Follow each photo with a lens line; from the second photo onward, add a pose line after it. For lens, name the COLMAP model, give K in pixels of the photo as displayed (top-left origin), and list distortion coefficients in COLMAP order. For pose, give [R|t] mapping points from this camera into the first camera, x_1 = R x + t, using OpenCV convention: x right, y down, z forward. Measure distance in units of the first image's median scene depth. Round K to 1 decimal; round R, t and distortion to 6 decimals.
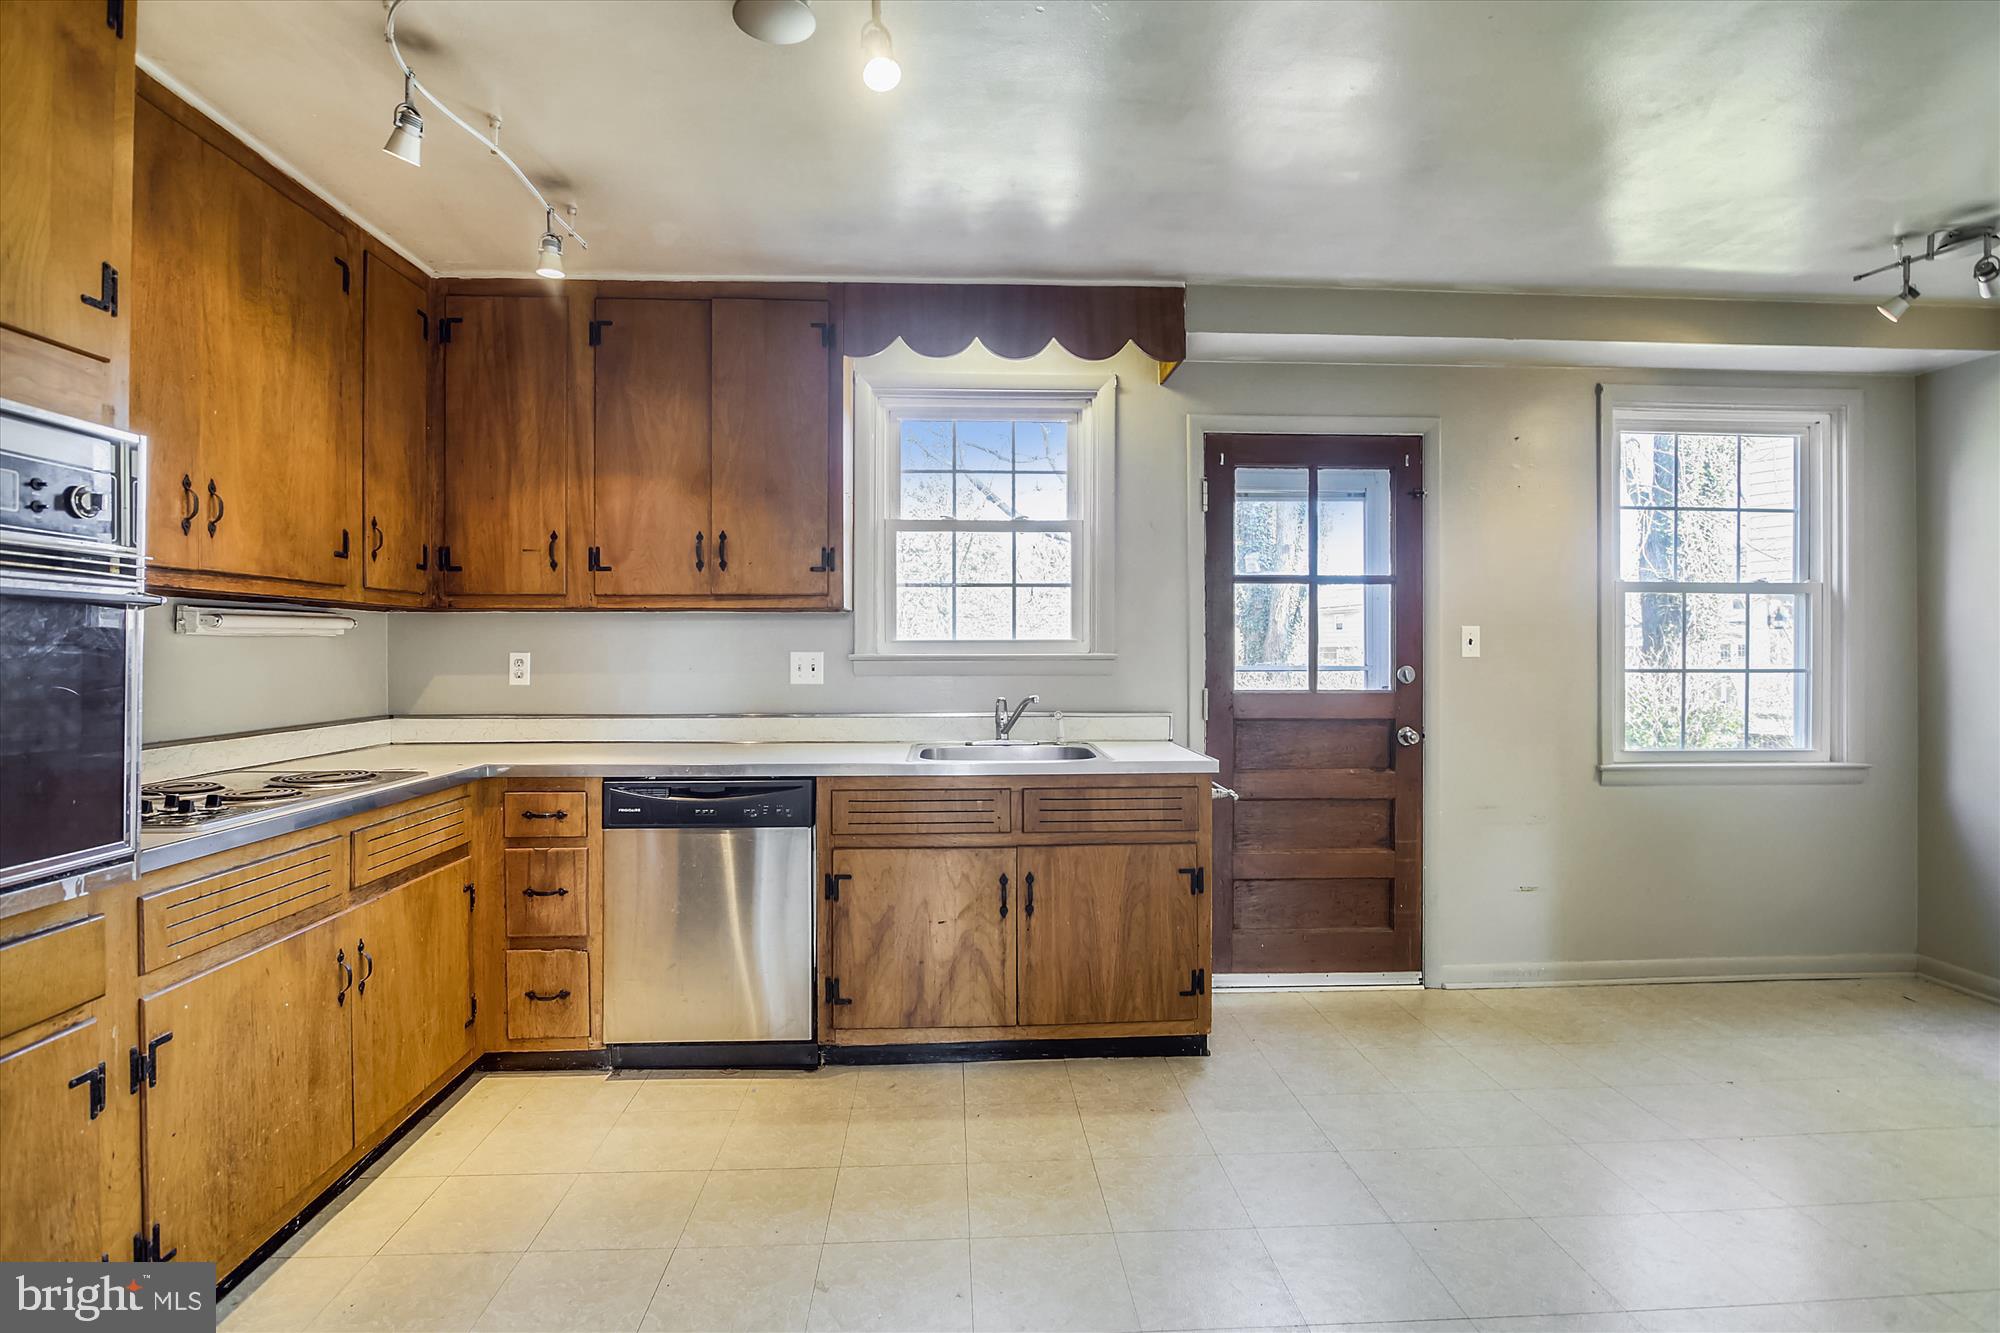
lens RADIAL K [[967.6, 0, 1000.7], [0, 967.6, 651.1], [0, 0, 1]] dist [-0.024061, 0.003849]
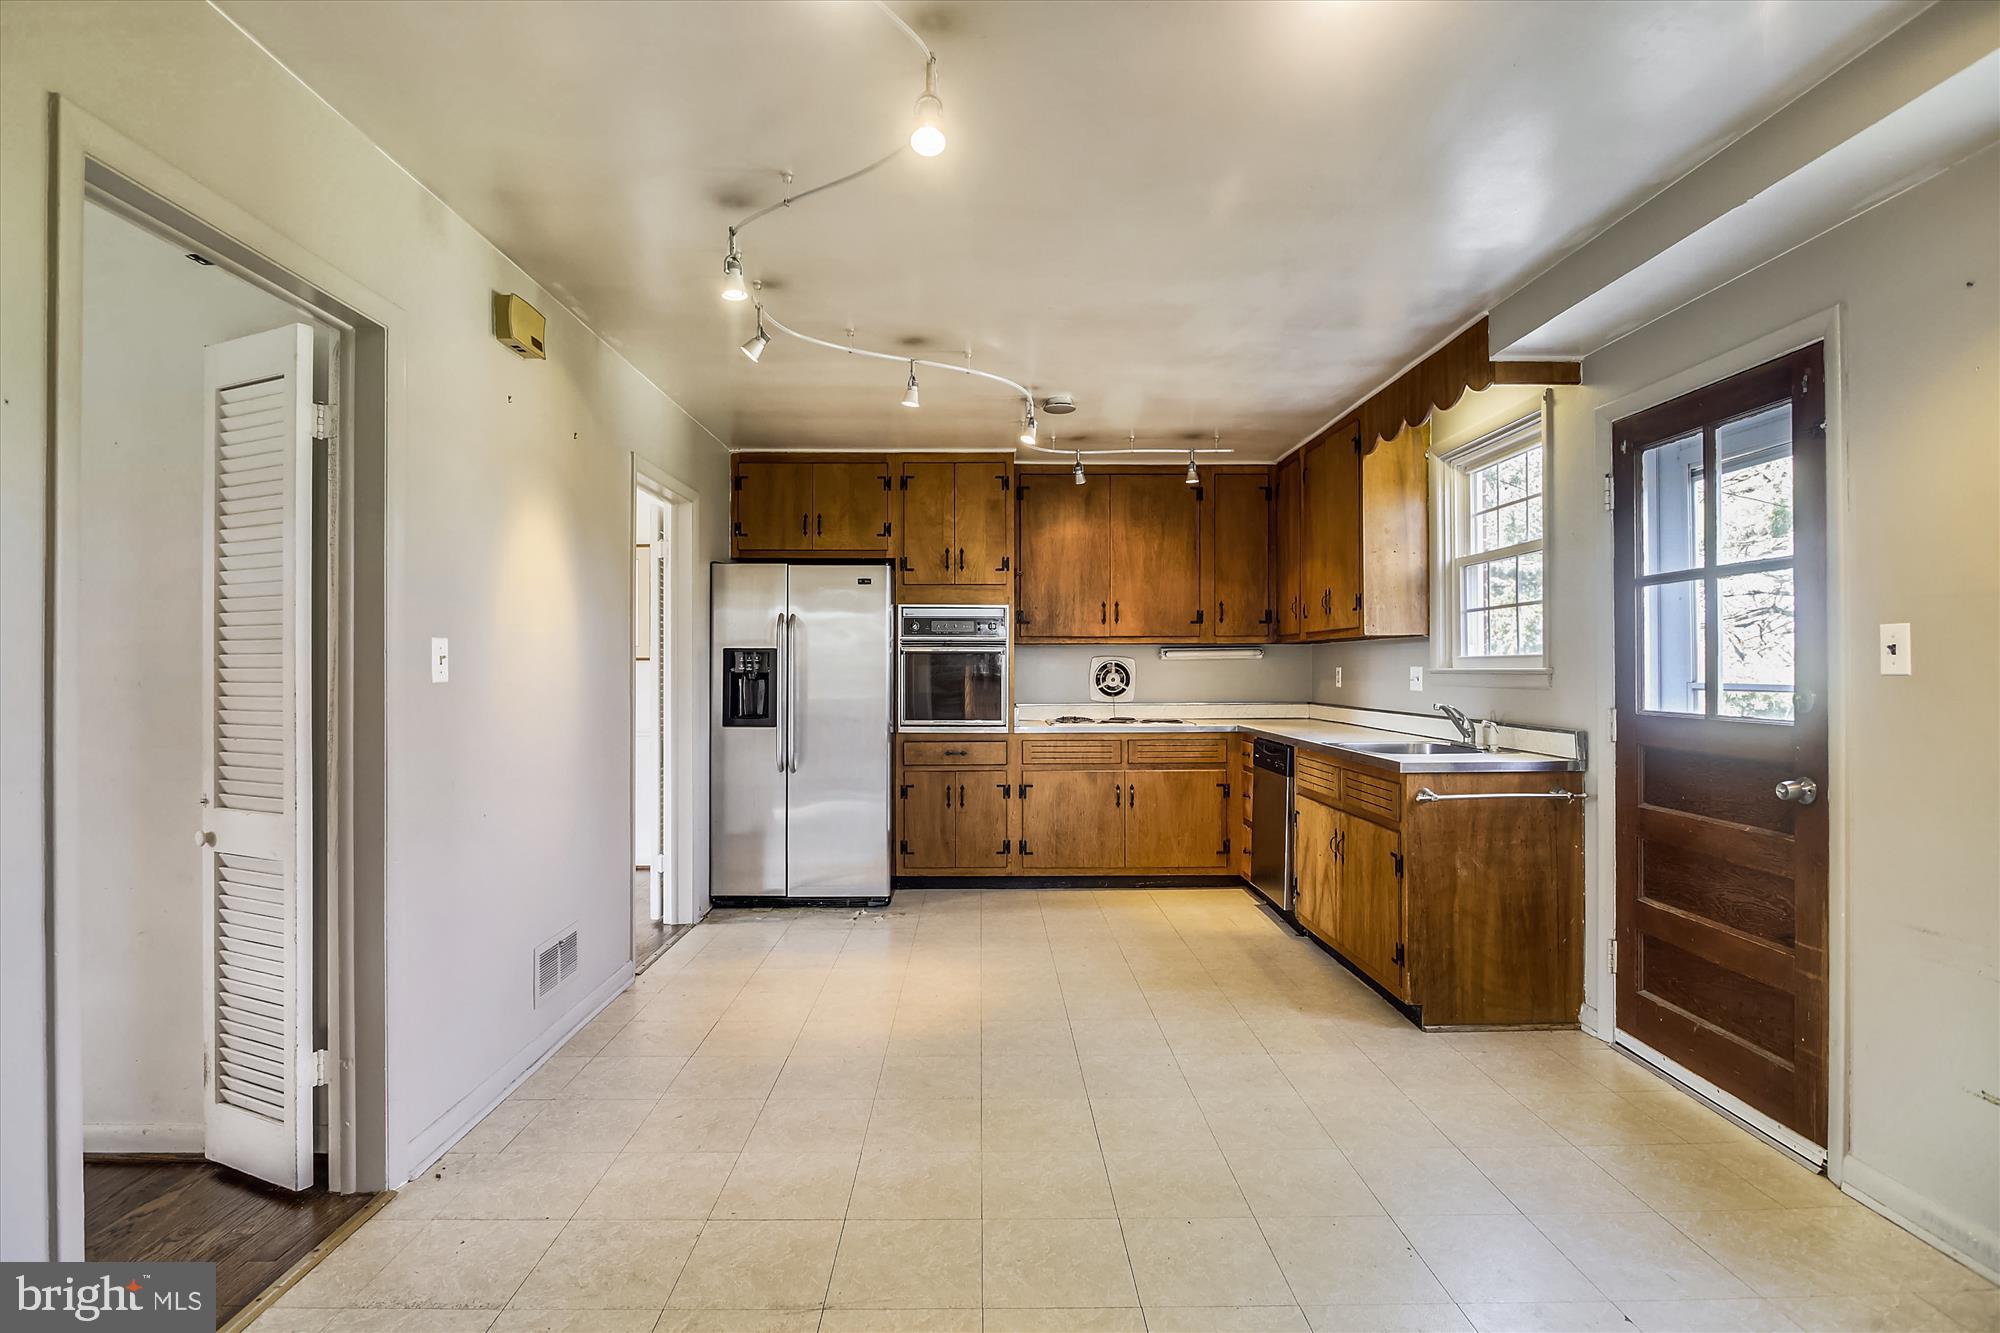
lens RADIAL K [[967.6, 0, 1014.3], [0, 967.6, 667.8], [0, 0, 1]] dist [-0.024061, 0.003849]
pose [[-0.016945, 0.000205, -0.999856, 1.359843], [0.000419, 1.000000, 0.000198, 0.001994], [0.999856, -0.000415, -0.016946, 0.561759]]
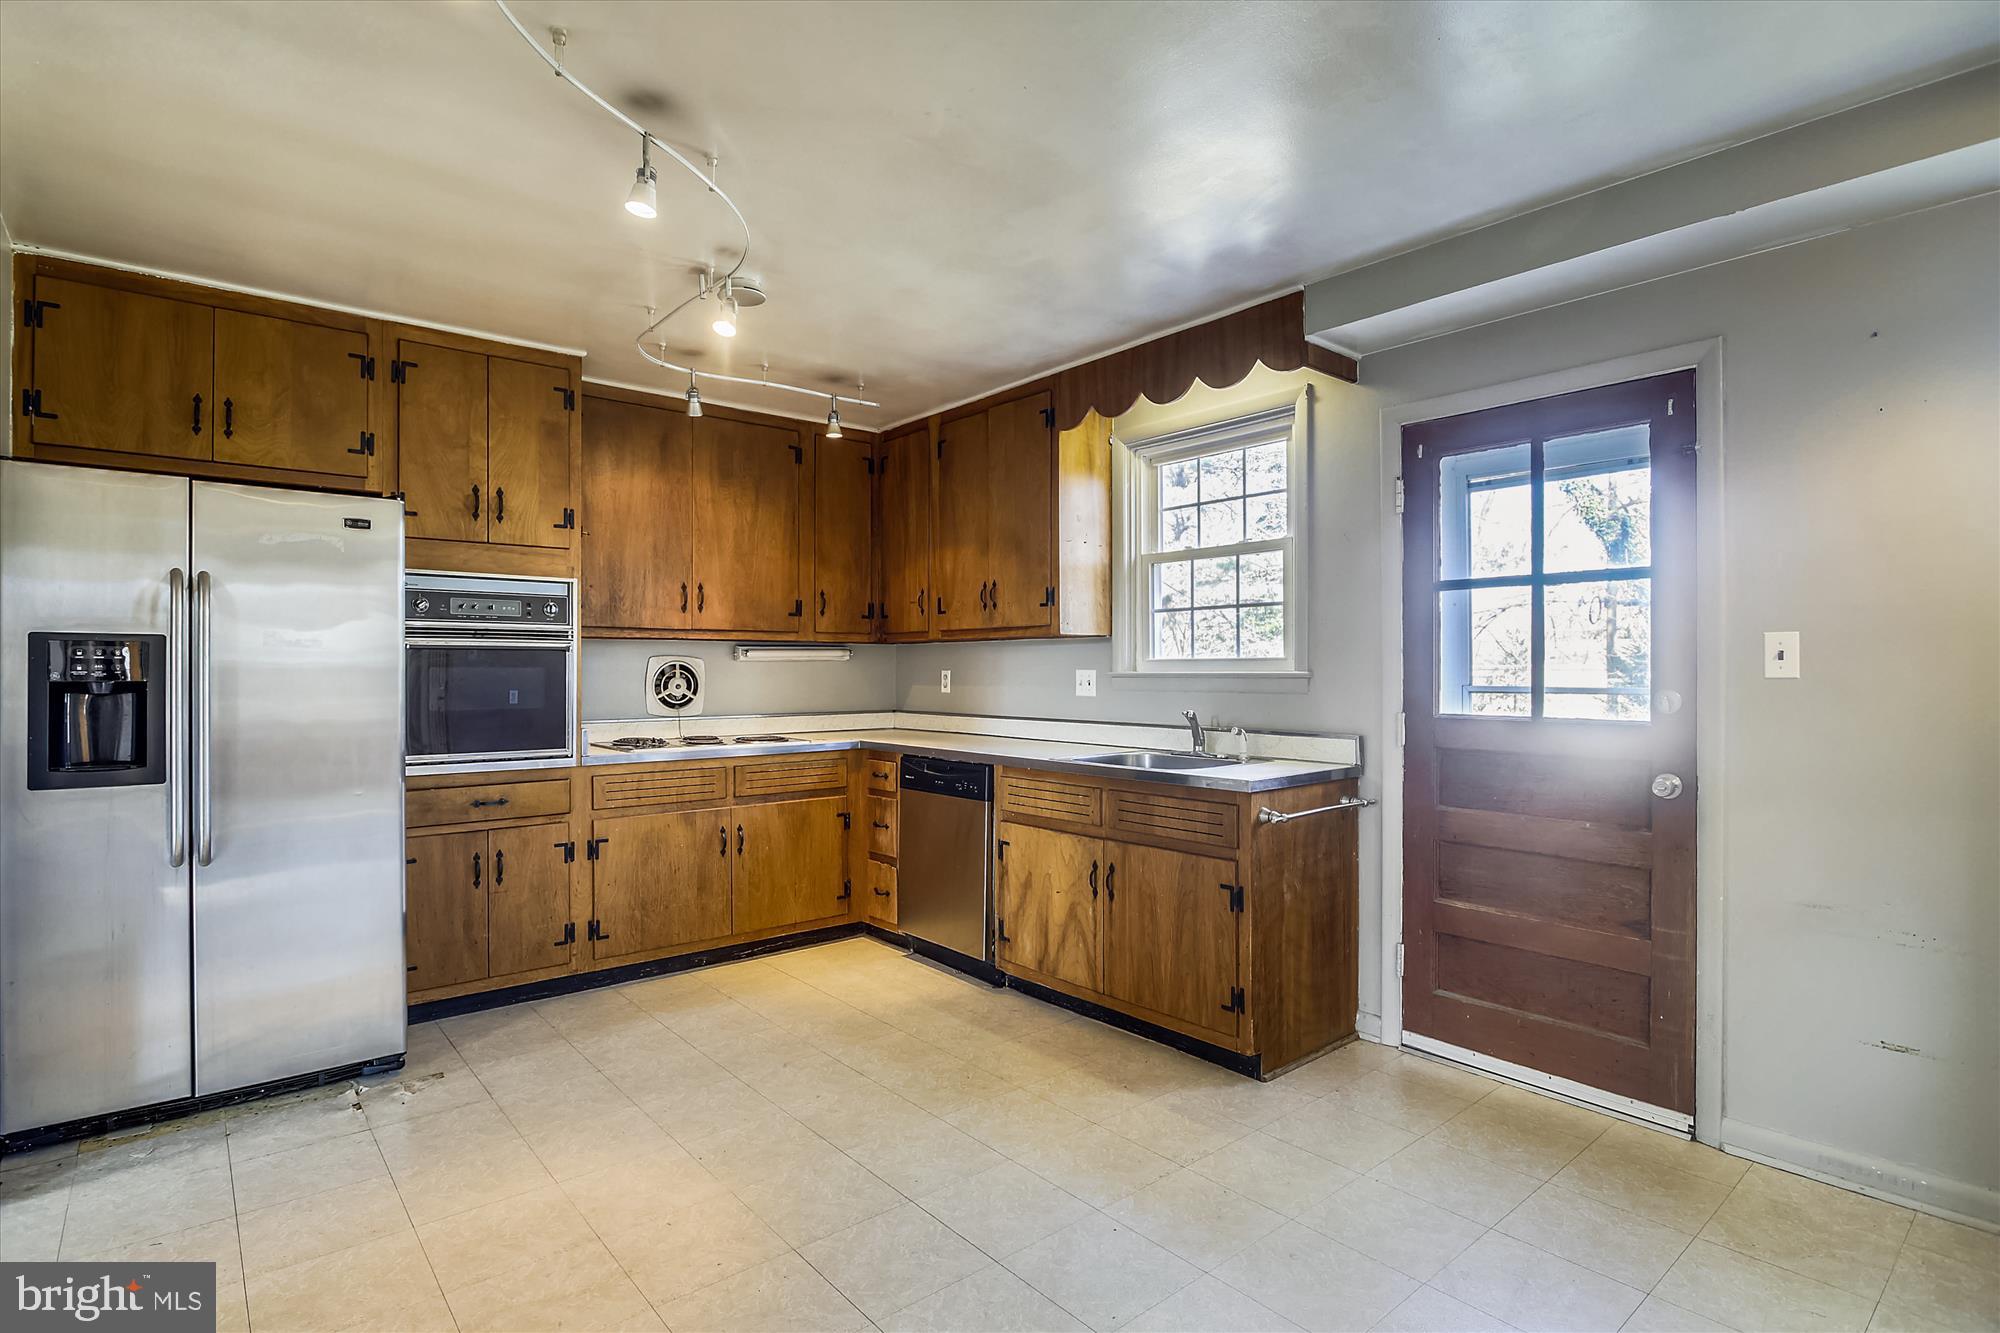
lens RADIAL K [[967.6, 0, 995.2], [0, 967.6, 675.5], [0, 0, 1]] dist [-0.024061, 0.003849]
pose [[0.606648, 0.004559, -0.794957, 0.847960], [0.000142, 0.999983, 0.005843, 0.000561], [0.794970, -0.003658, 0.606637, 0.195171]]
